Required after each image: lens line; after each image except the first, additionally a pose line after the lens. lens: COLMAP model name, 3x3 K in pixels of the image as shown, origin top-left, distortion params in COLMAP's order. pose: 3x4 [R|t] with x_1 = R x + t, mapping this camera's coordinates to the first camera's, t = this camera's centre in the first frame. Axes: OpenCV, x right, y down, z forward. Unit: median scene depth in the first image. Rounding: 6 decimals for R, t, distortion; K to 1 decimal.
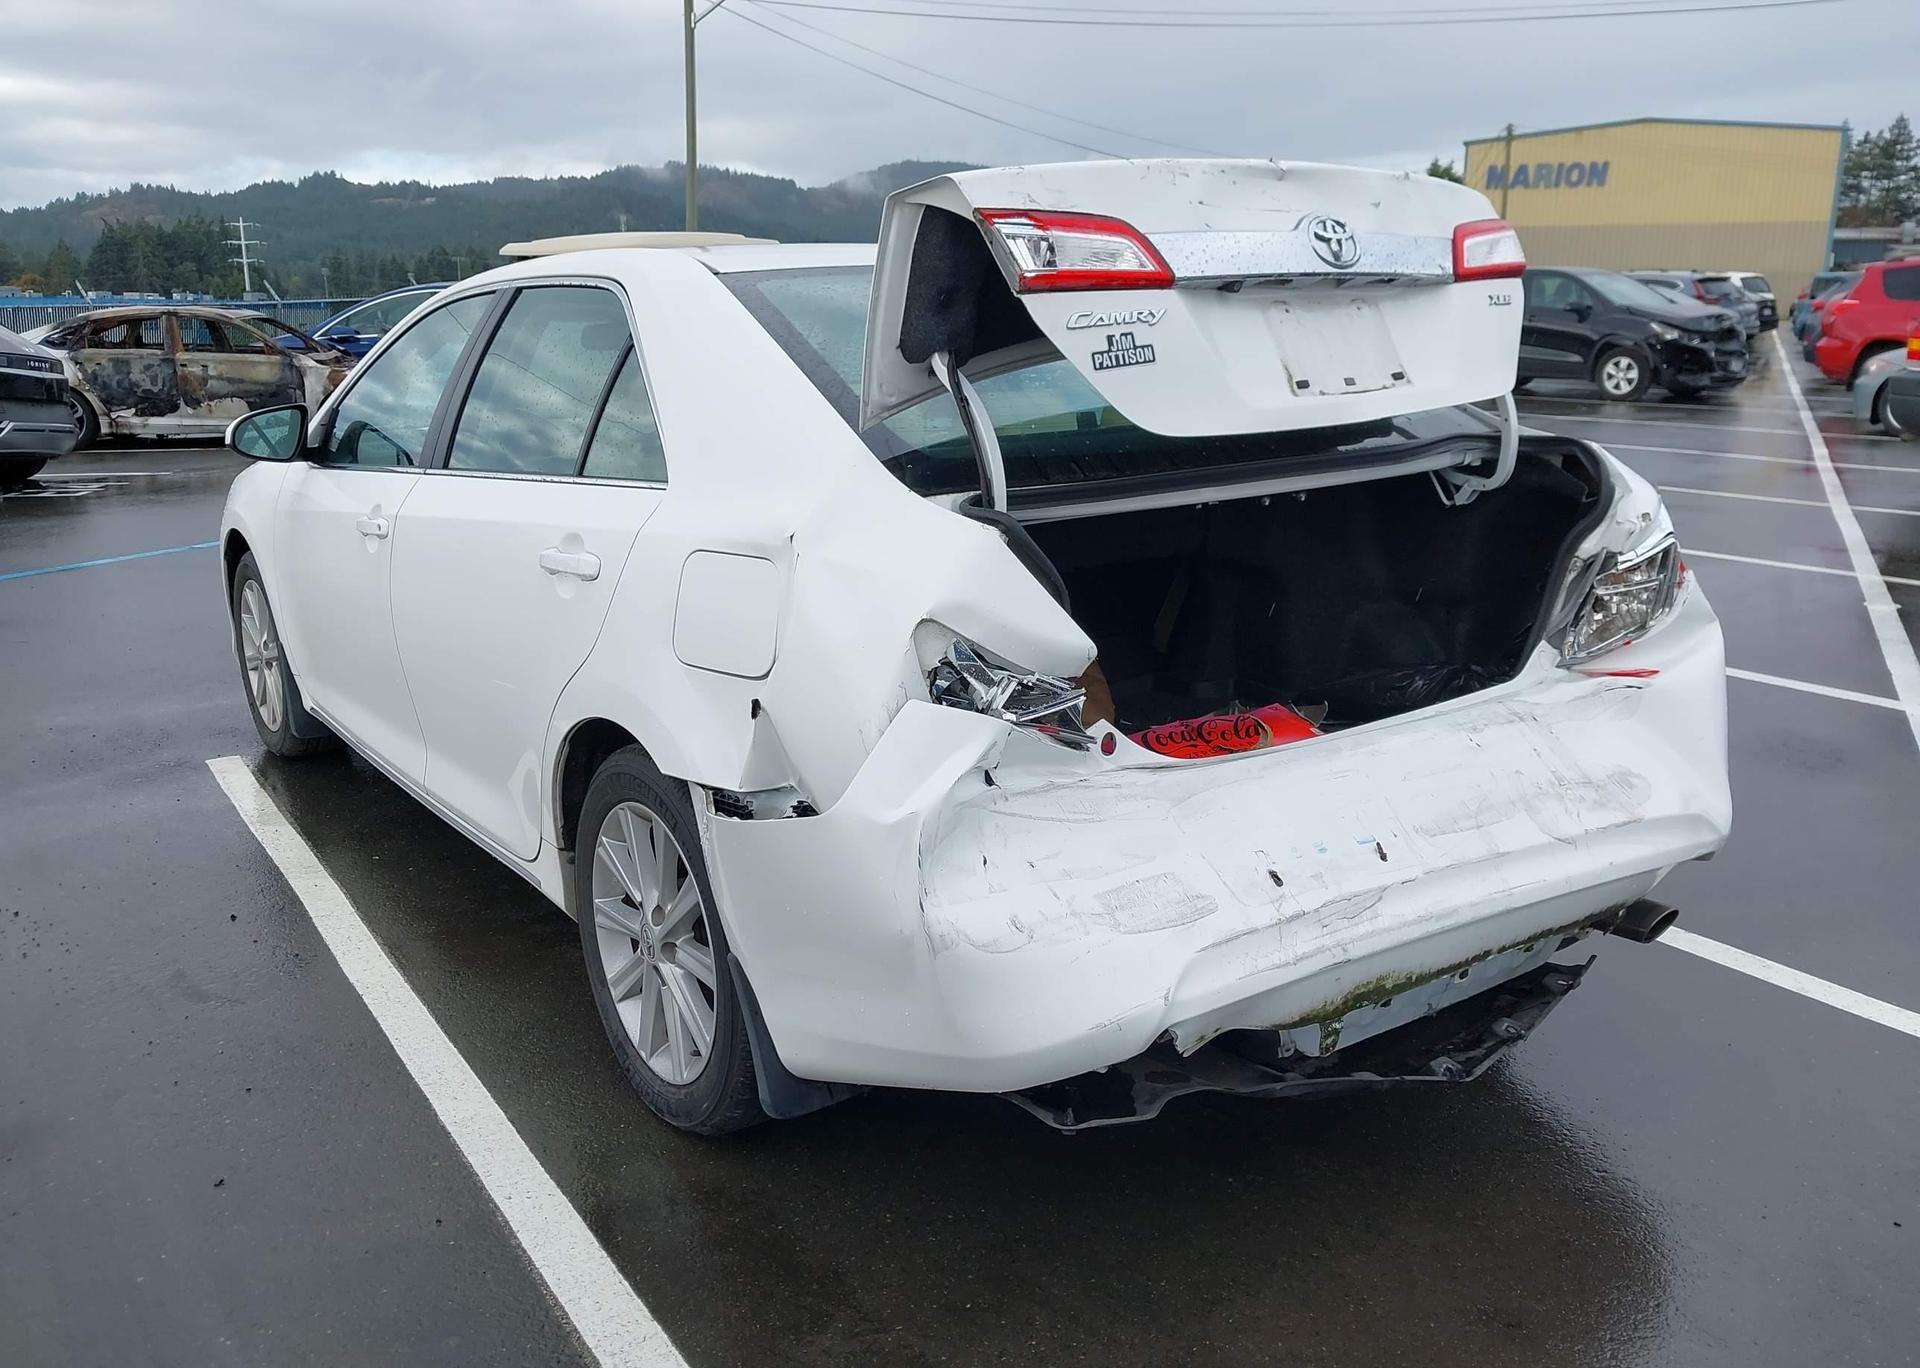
lens RADIAL K [[1476.4, 0, 960.0], [0, 1476.4, 684.0], [0, 0, 1]] dist [0.158203, -0.255854]
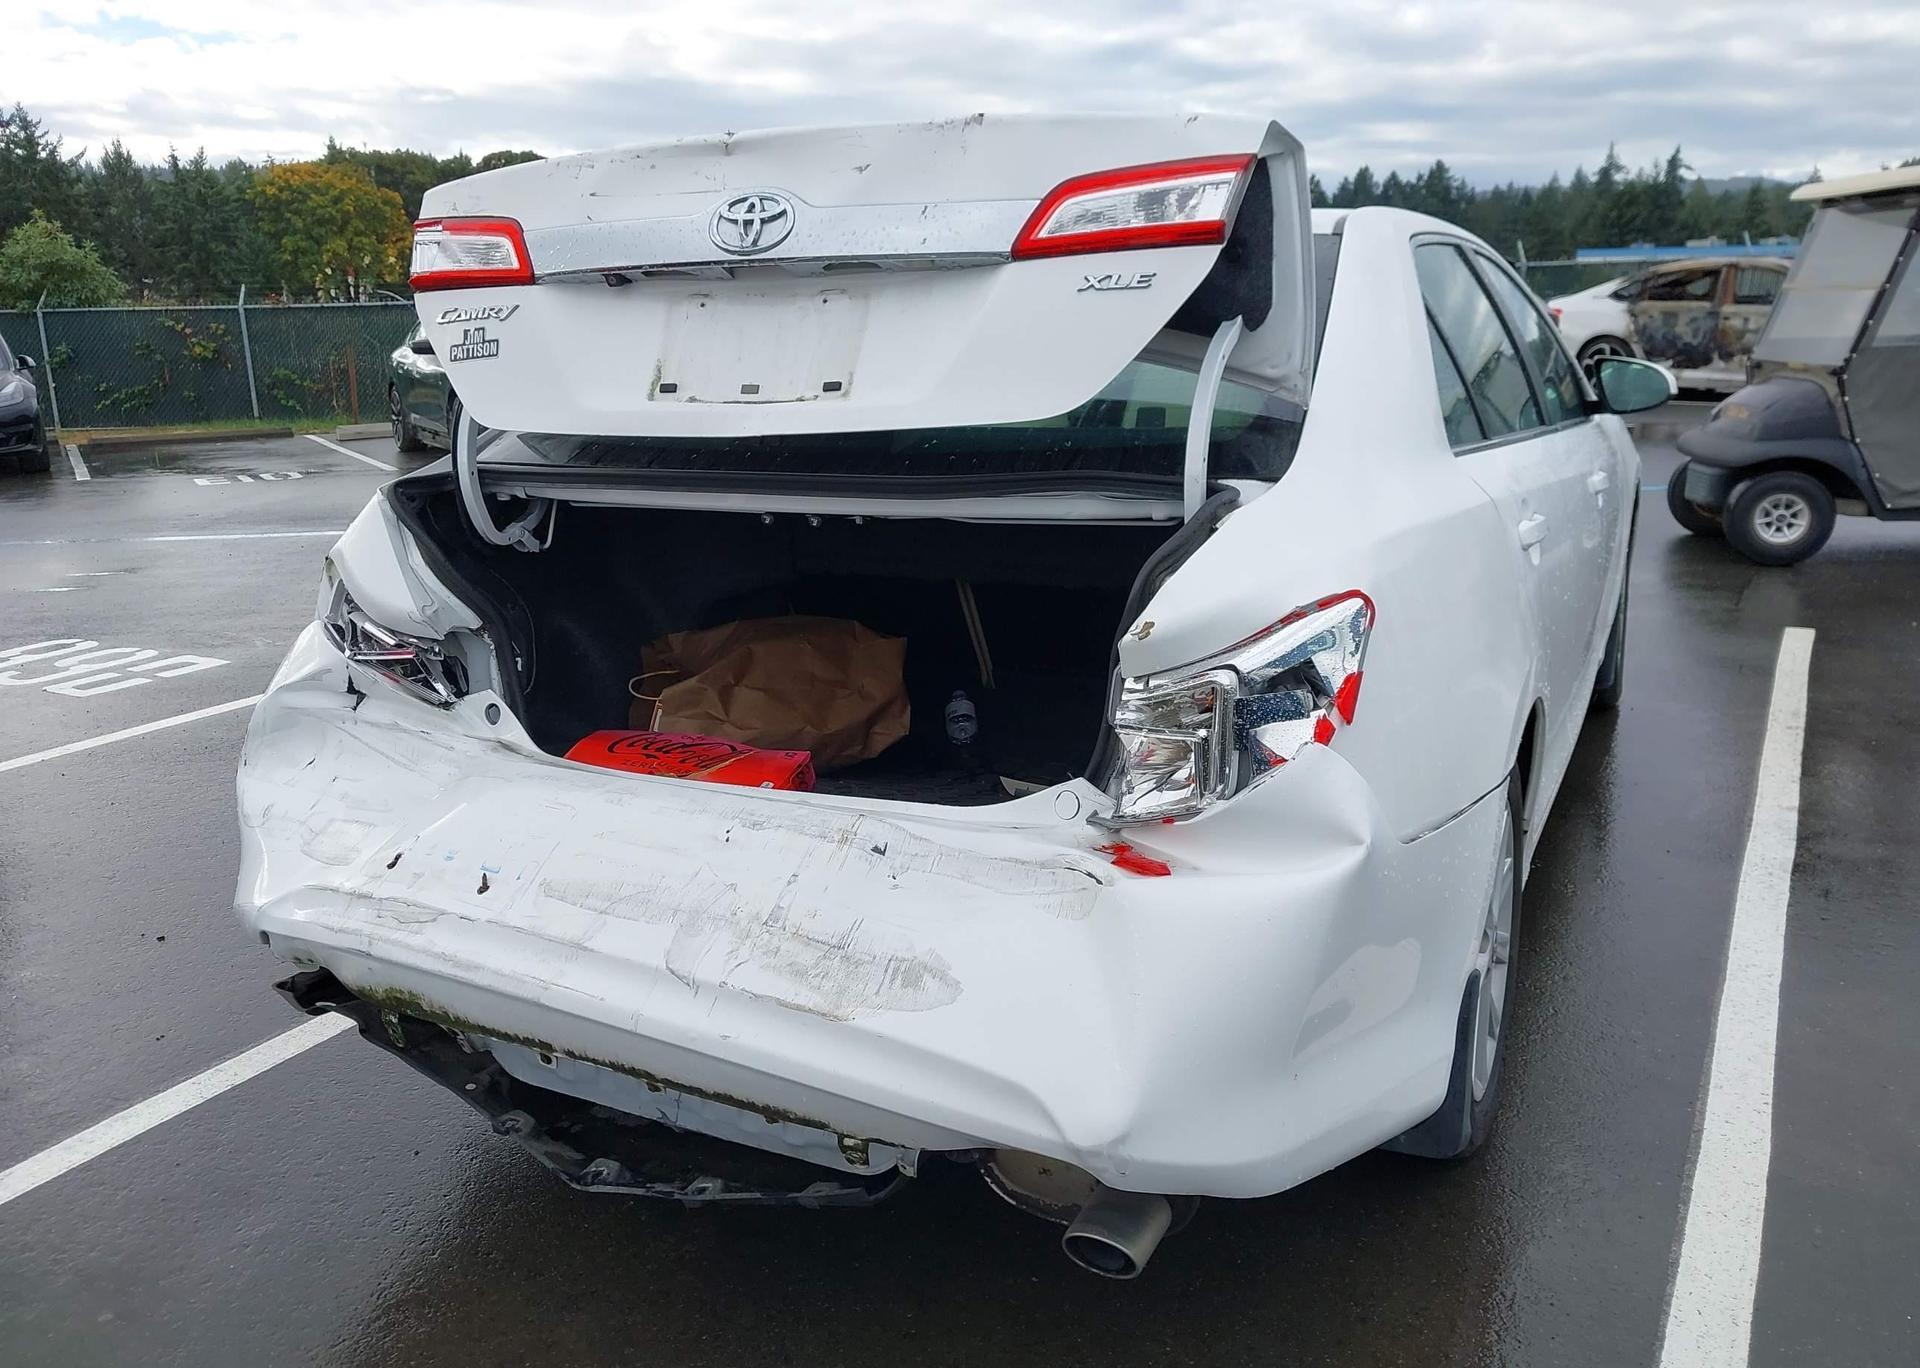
lens RADIAL K [[1476.4, 0, 960.0], [0, 1476.4, 684.0], [0, 0, 1]] dist [0.158203, -0.255854]
pose [[0.450284, 0.218169, -0.865821, 1.089304], [-0.188479, 0.971064, 0.146667, -0.185712], [0.872766, 0.097148, 0.478375, 0.715454]]
